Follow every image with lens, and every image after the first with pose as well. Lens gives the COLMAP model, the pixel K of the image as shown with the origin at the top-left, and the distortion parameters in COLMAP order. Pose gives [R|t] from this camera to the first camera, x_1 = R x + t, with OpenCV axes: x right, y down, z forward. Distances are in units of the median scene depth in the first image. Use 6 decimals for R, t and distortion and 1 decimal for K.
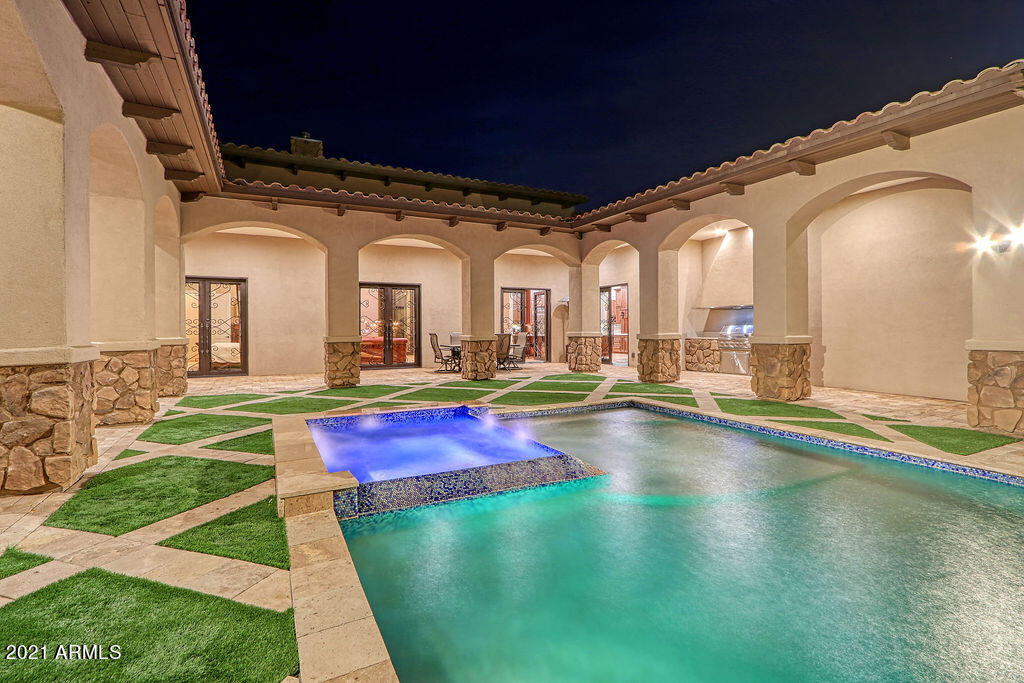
lens RADIAL K [[479.8, 0, 509.5], [0, 479.8, 328.4], [0, 0, 1]] dist [-0.011595, 0.000782]
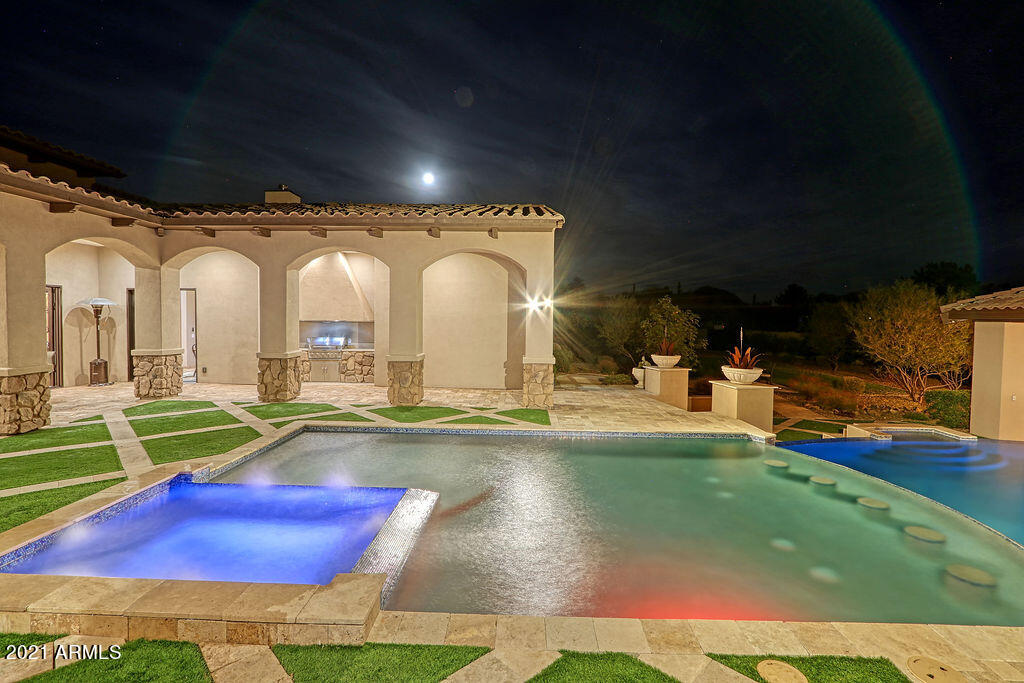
lens RADIAL K [[479.8, 0, 509.5], [0, 479.8, 328.4], [0, 0, 1]] dist [-0.011595, 0.000782]
pose [[0.496053, -0.010543, 0.868228, -0.319522], [-0.011810, 0.999752, 0.018887, -0.062270], [-0.868212, -0.019622, 0.495805, 0.094417]]
